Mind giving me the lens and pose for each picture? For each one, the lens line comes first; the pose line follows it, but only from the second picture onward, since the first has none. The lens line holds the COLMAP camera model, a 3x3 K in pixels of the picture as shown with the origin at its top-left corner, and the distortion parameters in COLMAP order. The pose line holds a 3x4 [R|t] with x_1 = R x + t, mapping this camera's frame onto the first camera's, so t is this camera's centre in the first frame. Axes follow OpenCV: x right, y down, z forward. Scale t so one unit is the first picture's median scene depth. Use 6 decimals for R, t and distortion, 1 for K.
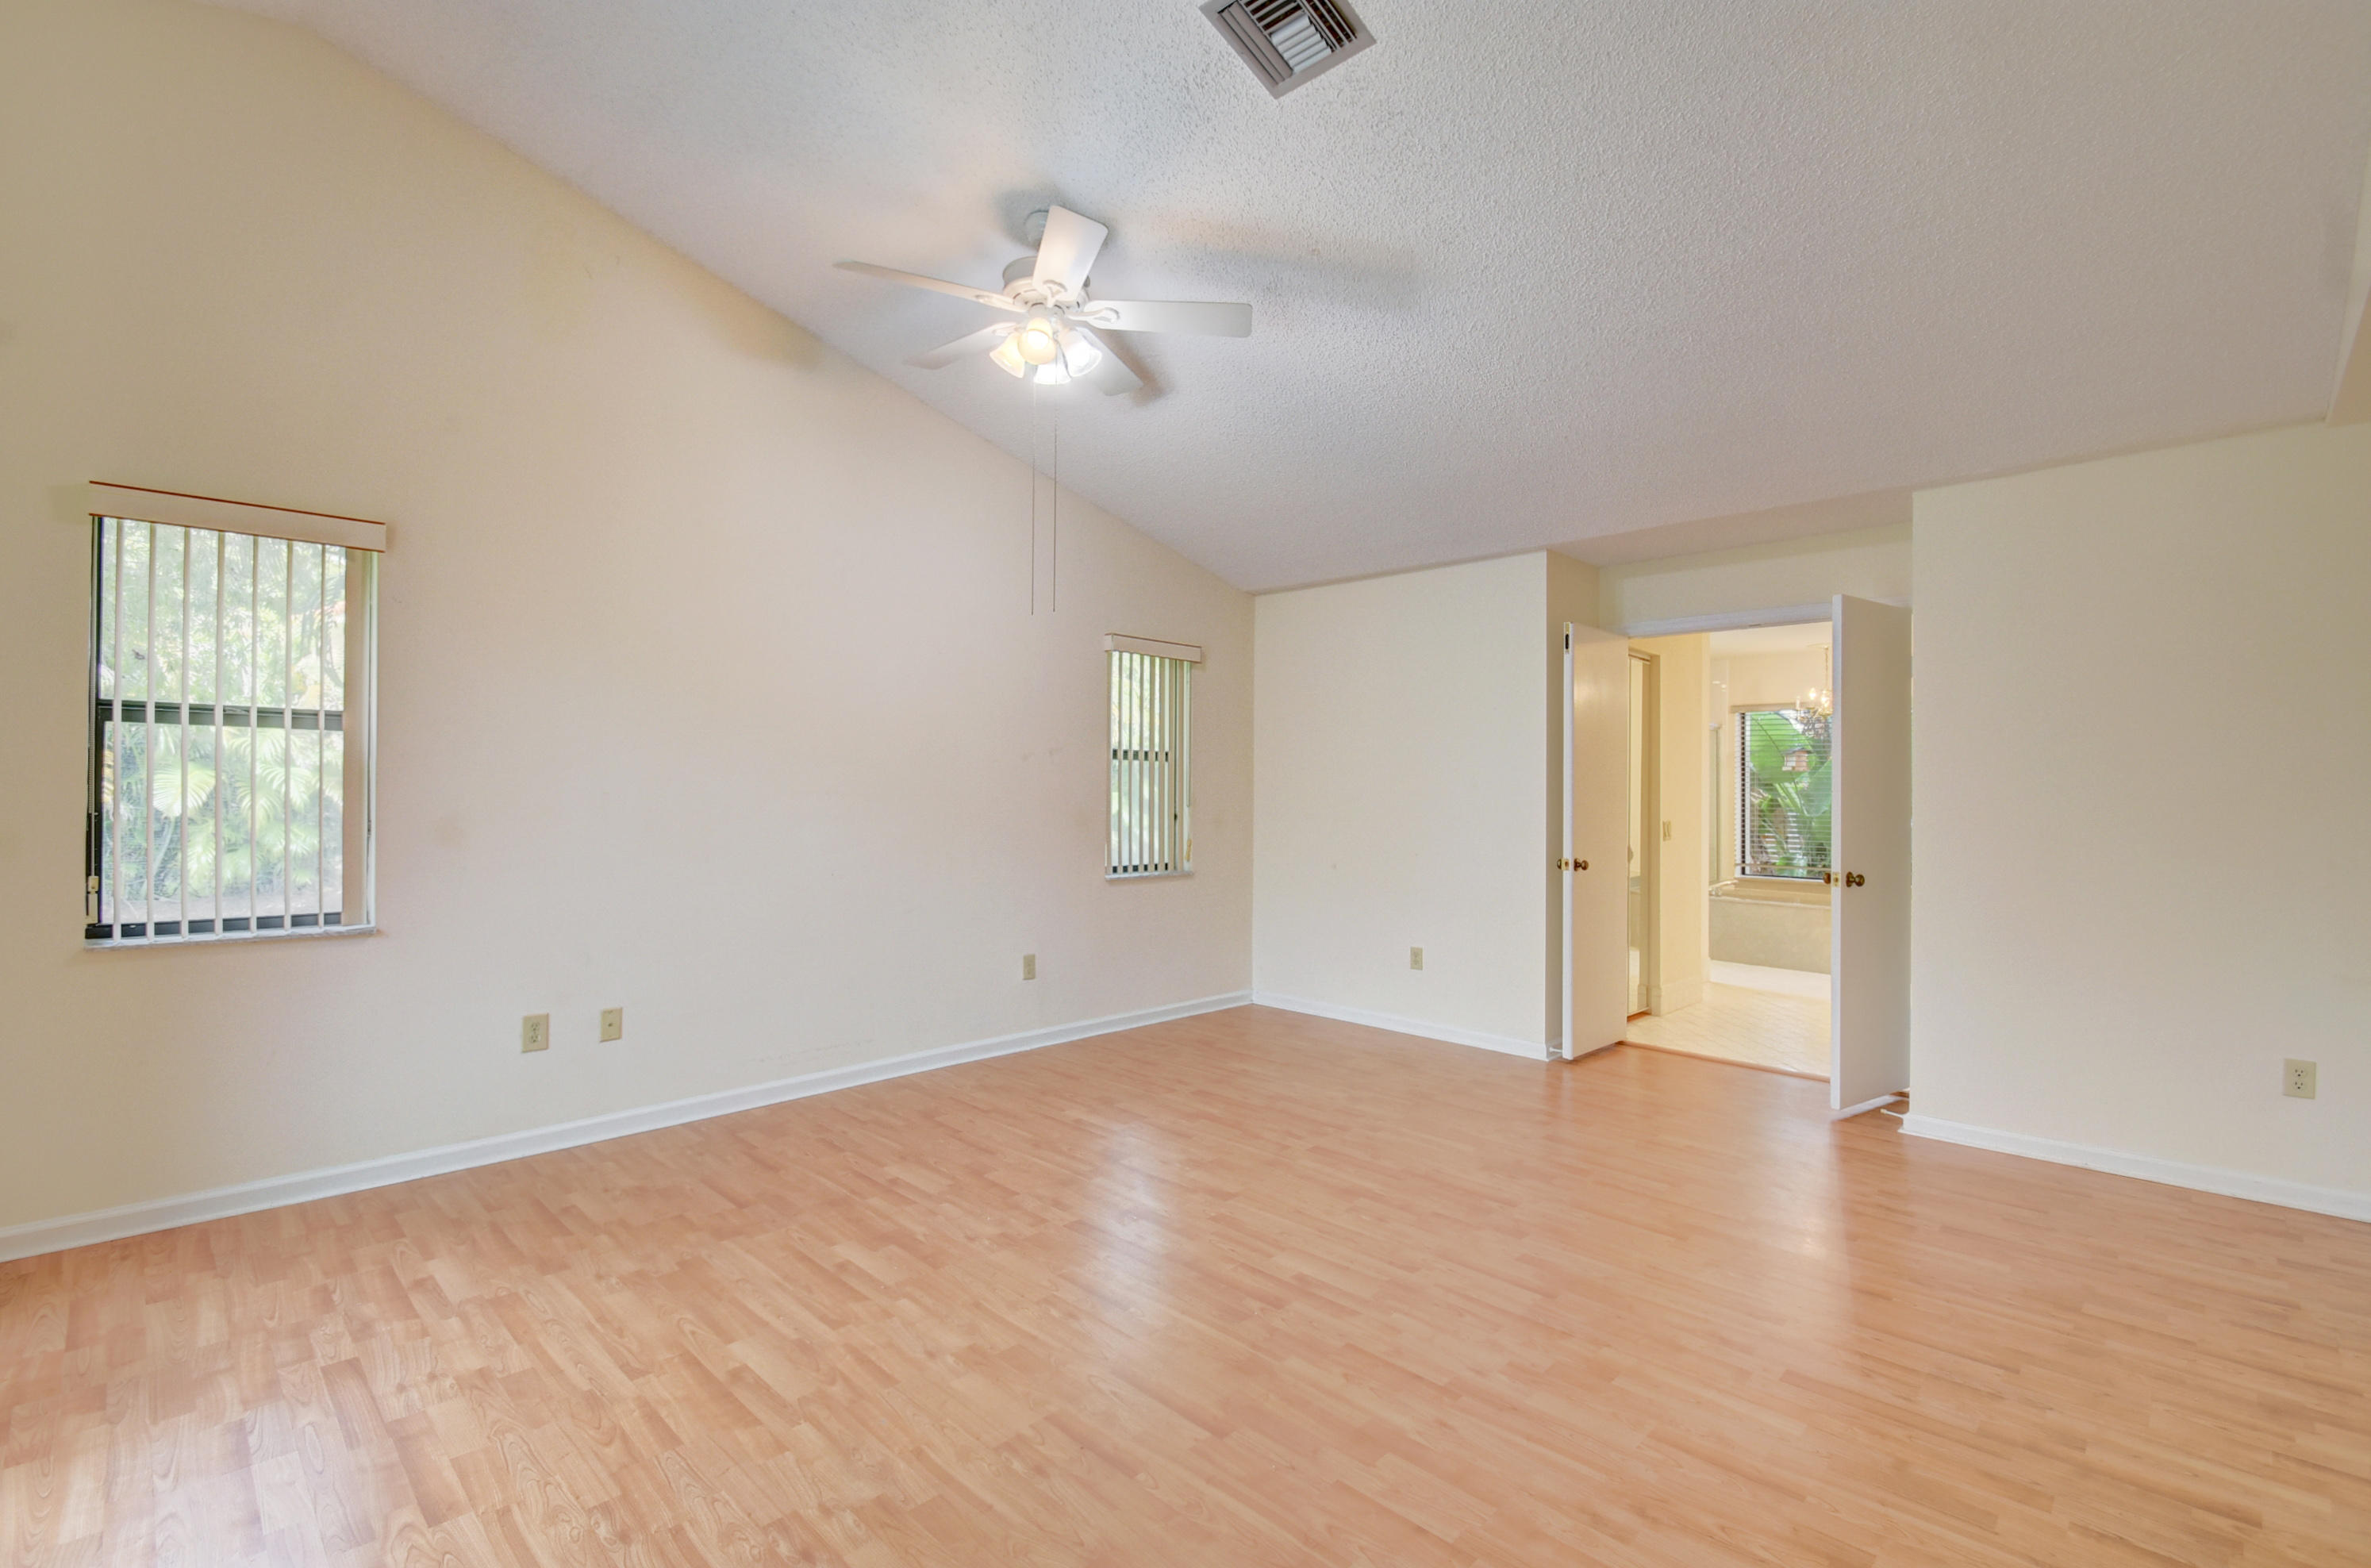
lens RADIAL K [[1043.4, 0, 1166.6], [0, 1043.4, 788.1], [0, 0, 1]] dist [0.015616, -0.018498]
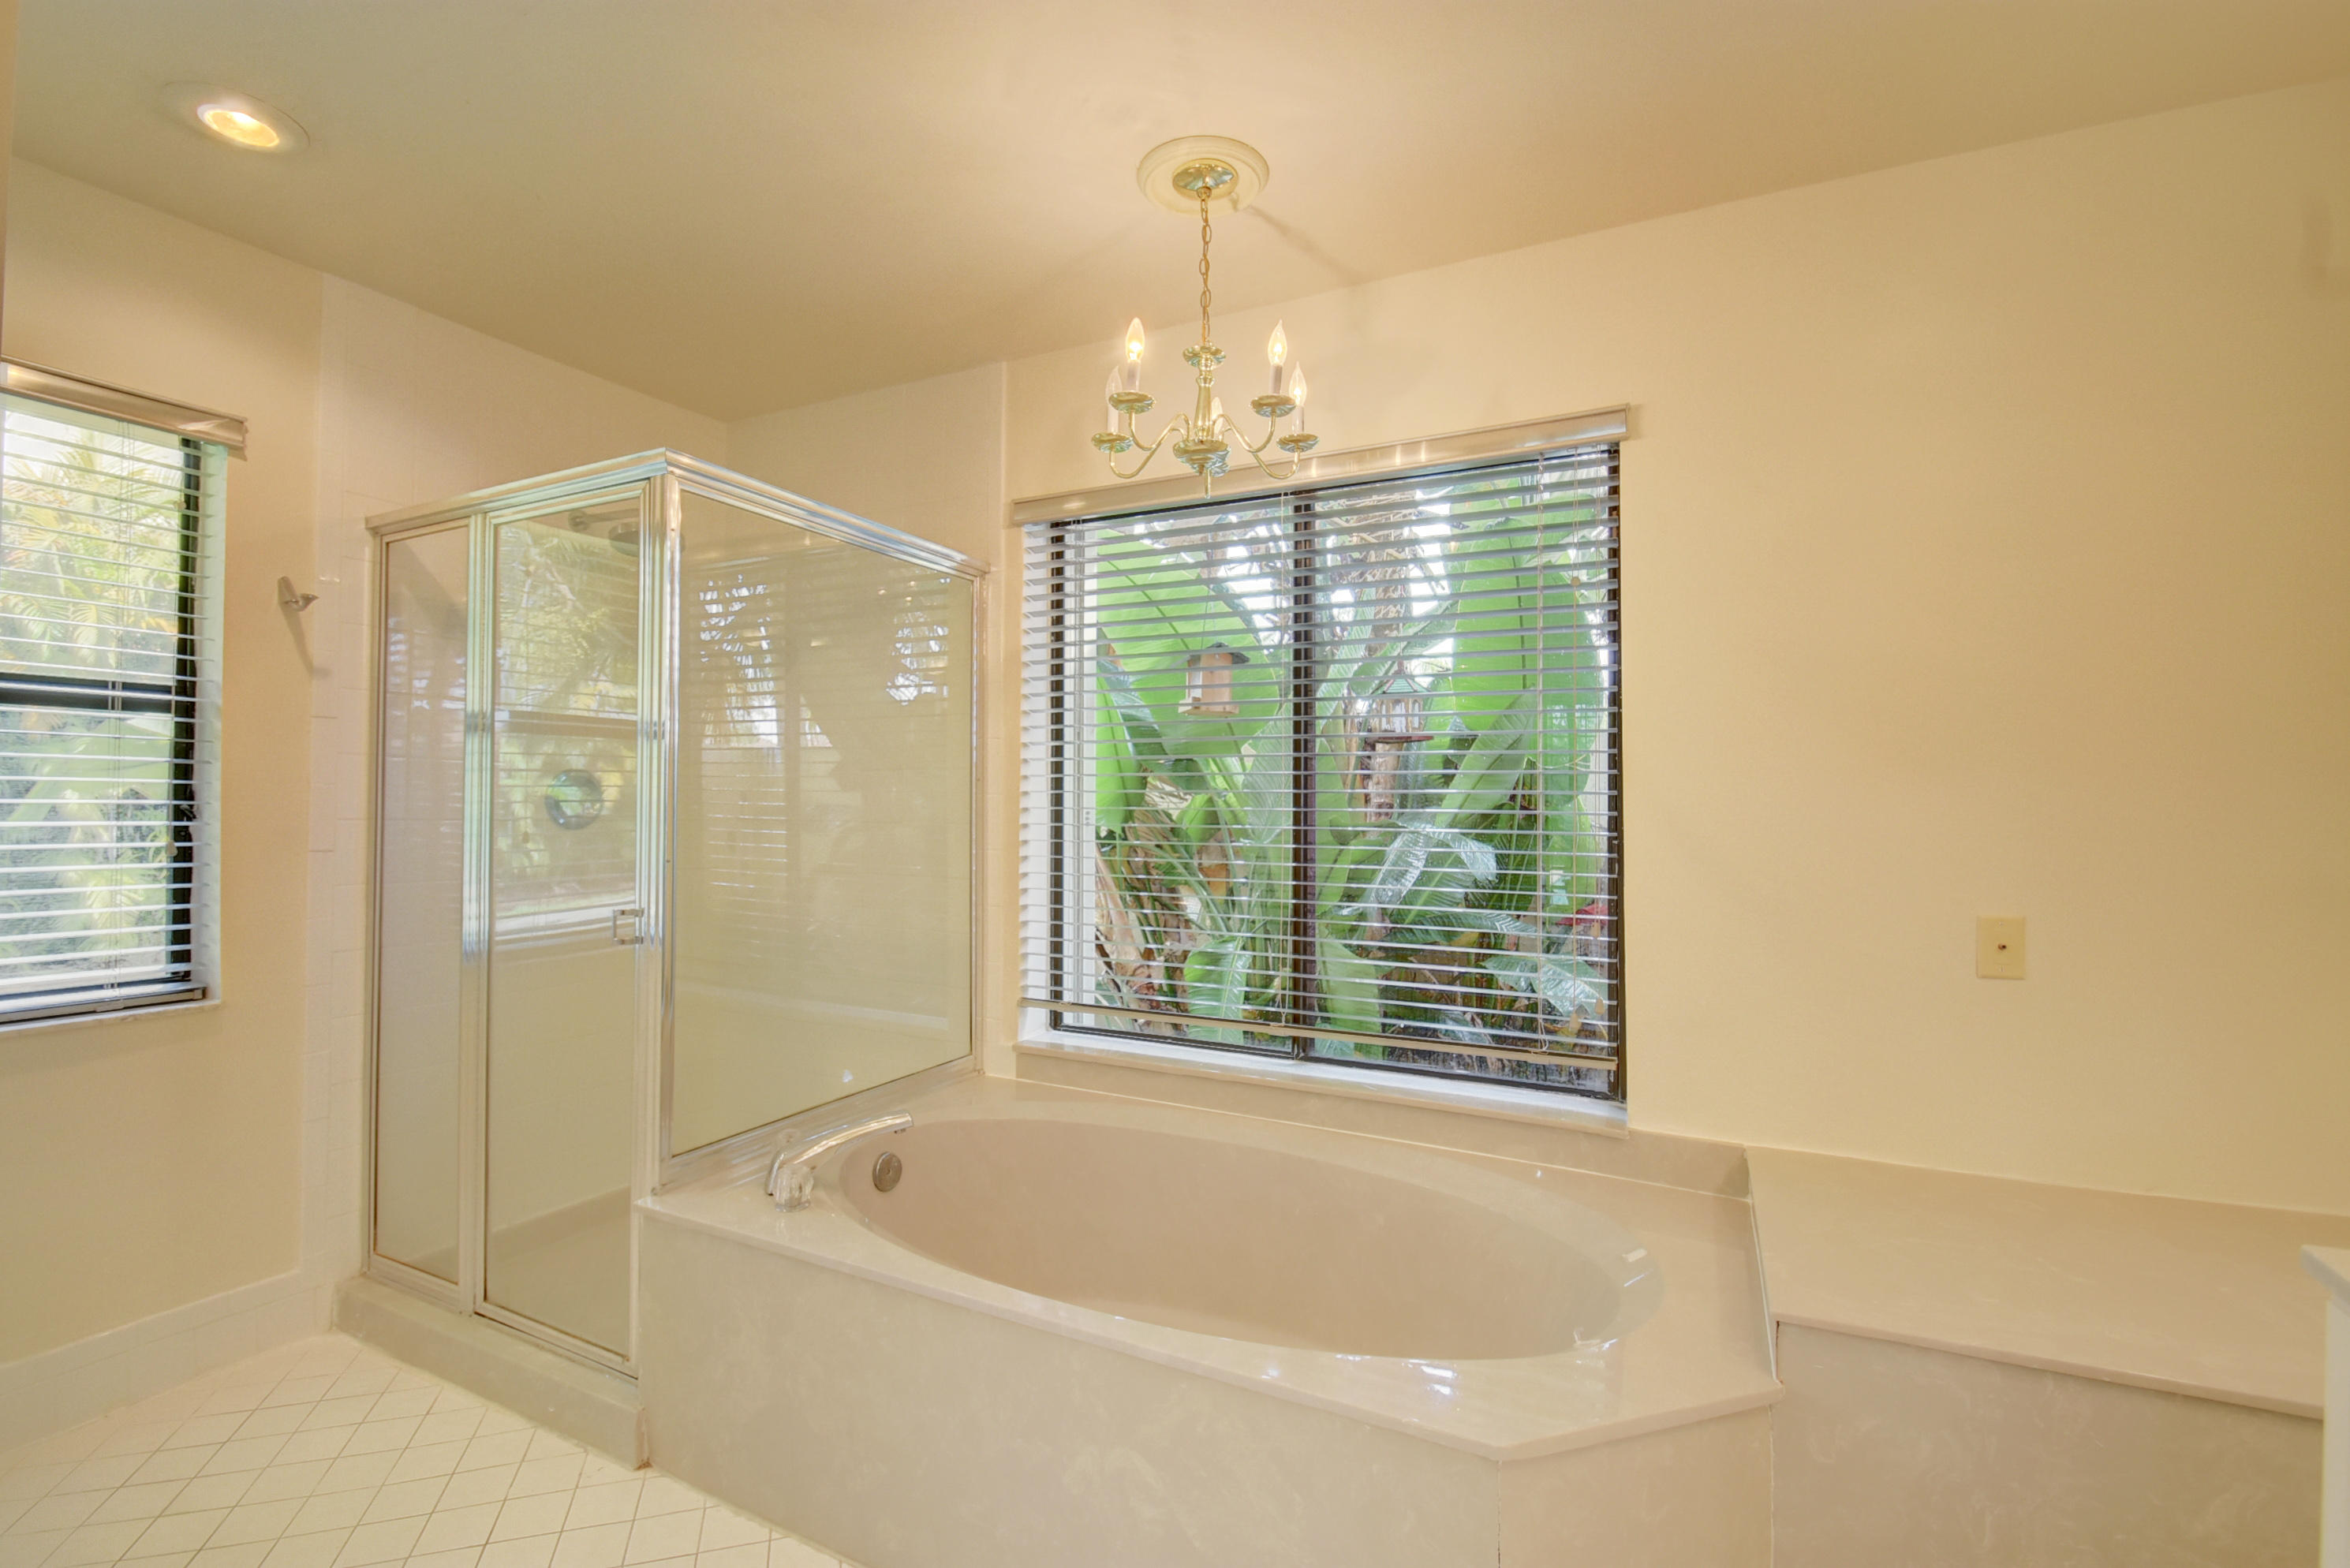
lens RADIAL K [[998.3, 0, 1230.6], [0, 998.3, 784.8], [0, 0, 1]] dist [-0.001138, 0.000022]
pose [[0.942520, 0.003431, 0.334131, 0.766458], [0.001300, 0.999902, -0.013936, 0.017935], [-0.334146, 0.013570, 0.942423, 1.066193]]
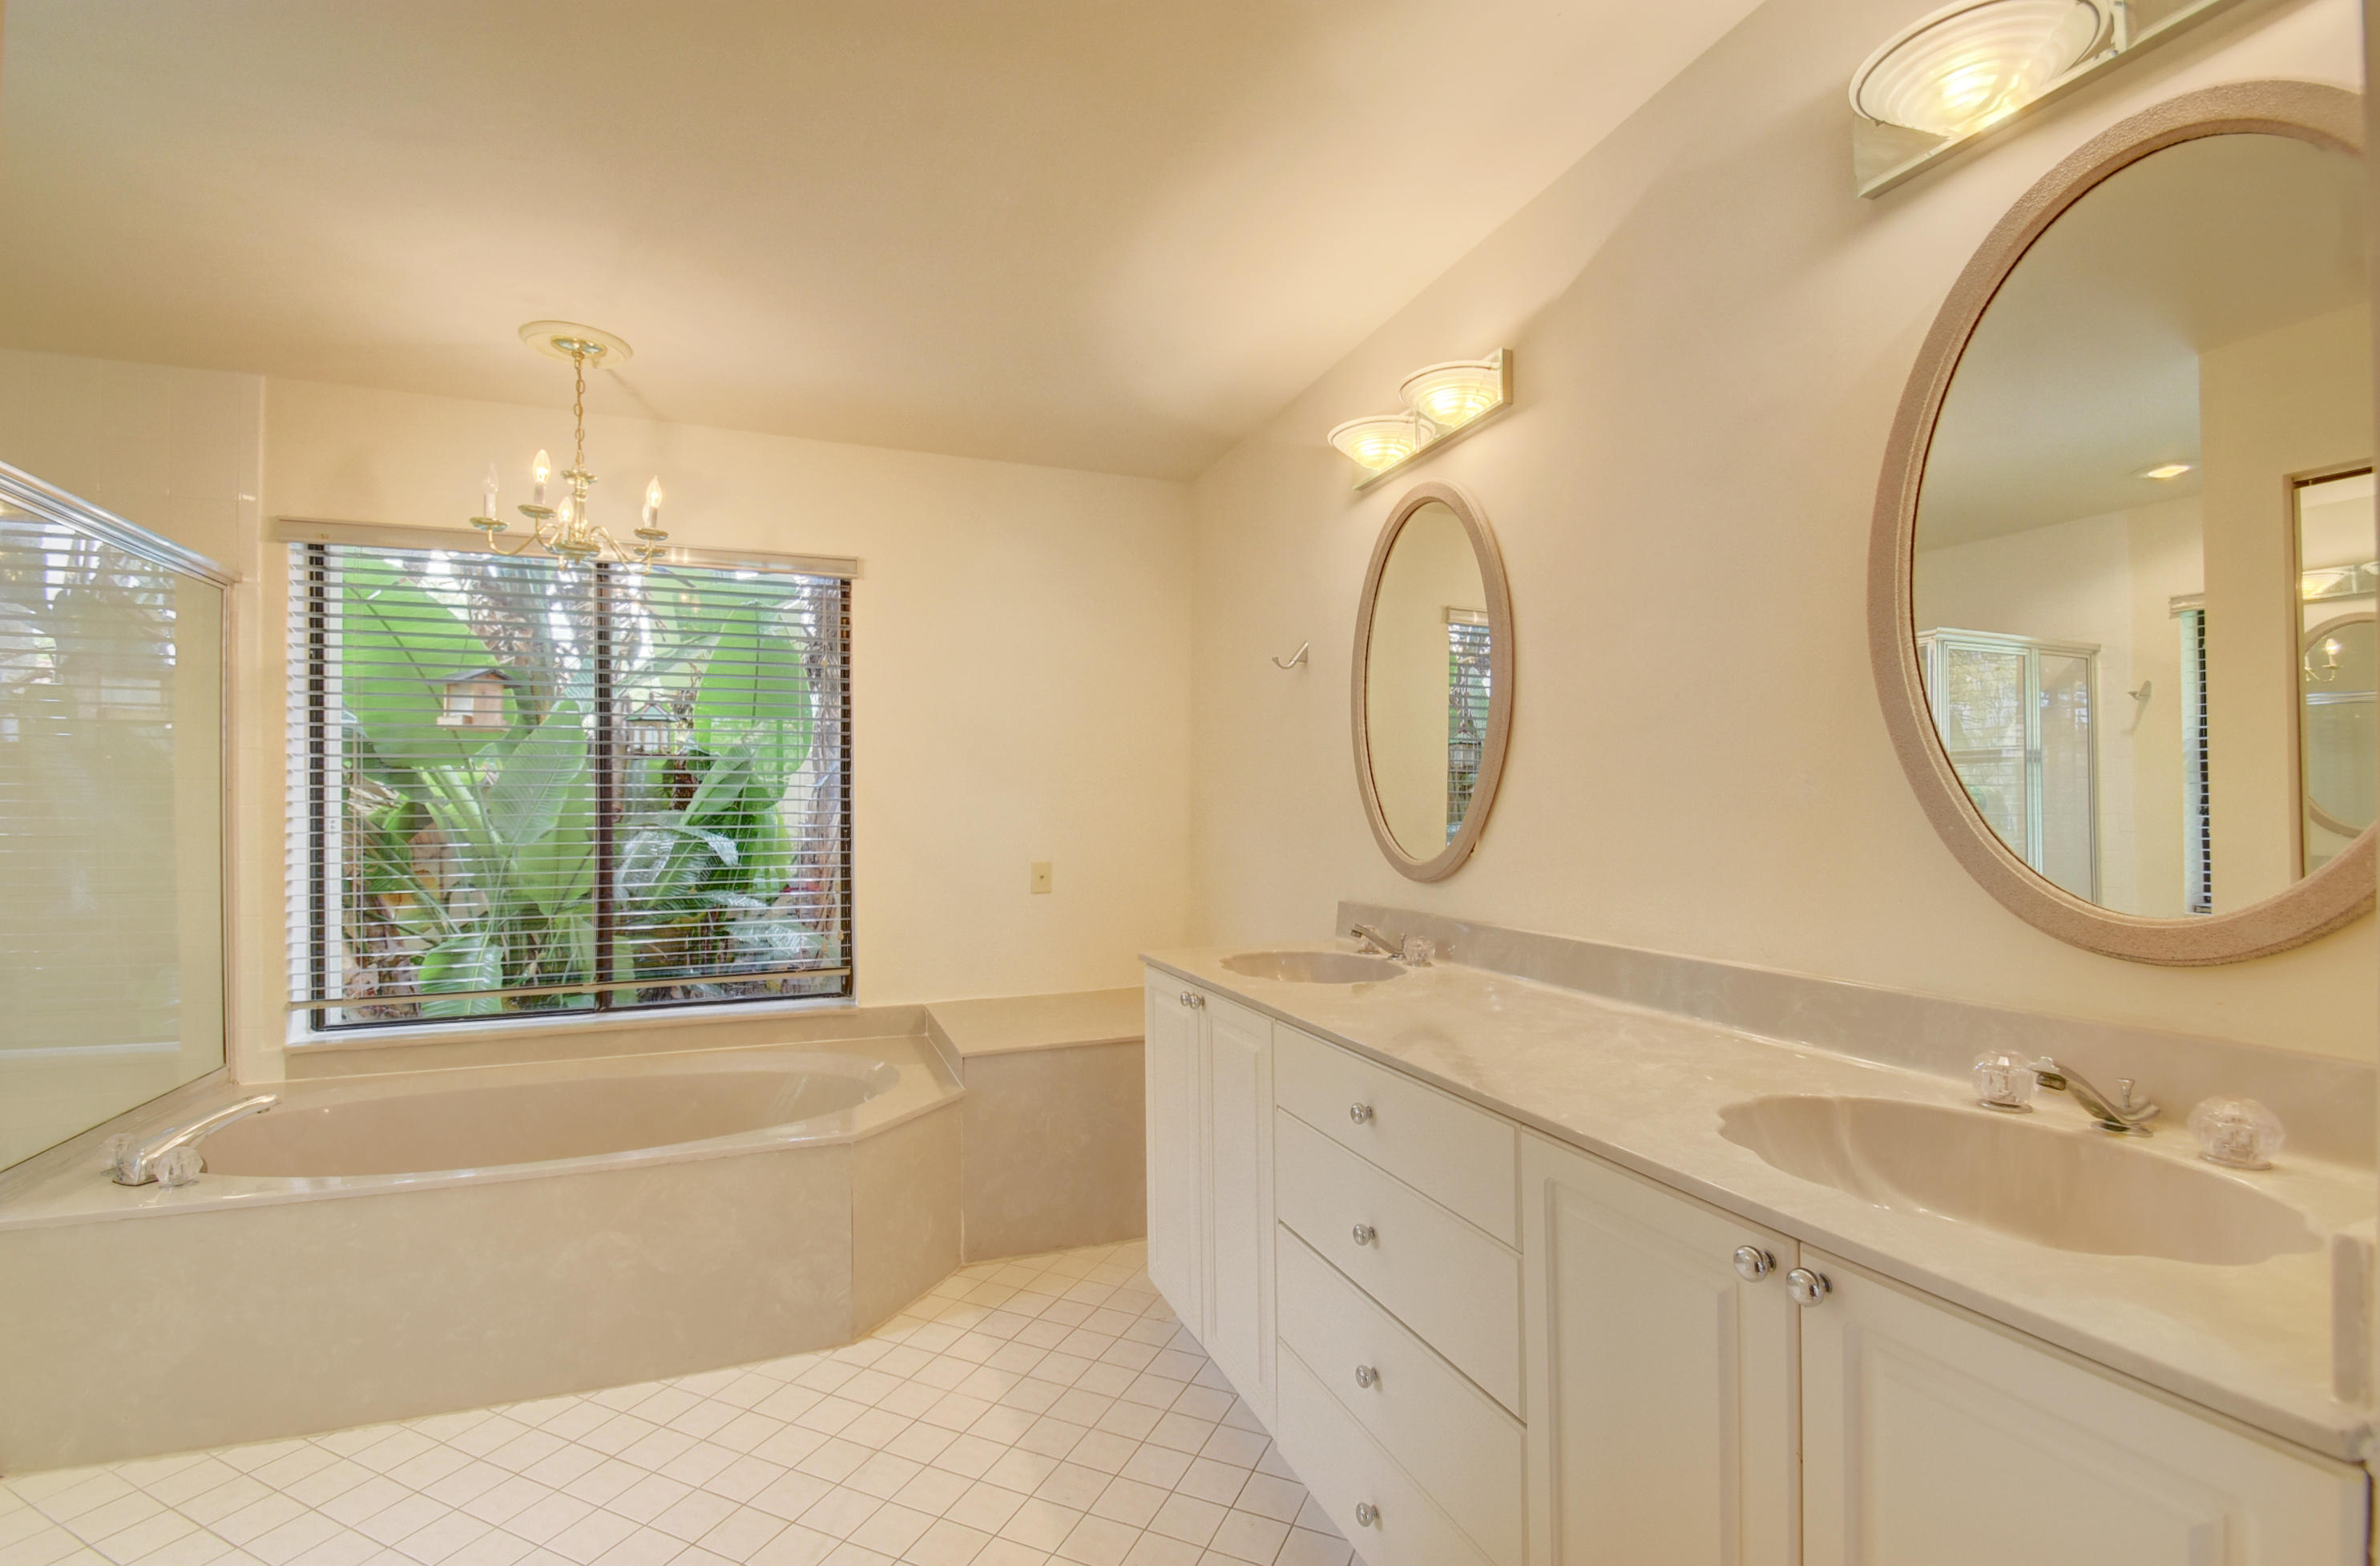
lens RADIAL K [[1051.7, 0, 1137.8], [0, 1051.7, 787.5], [0, 0, 1]] dist [0.002781, 0.000372]
pose [[0.428640, 0.005606, 0.903458, 0.554848], [0.007261, 0.999927, -0.009649, 0.015524], [-0.903446, 0.010696, 0.428568, 0.956139]]
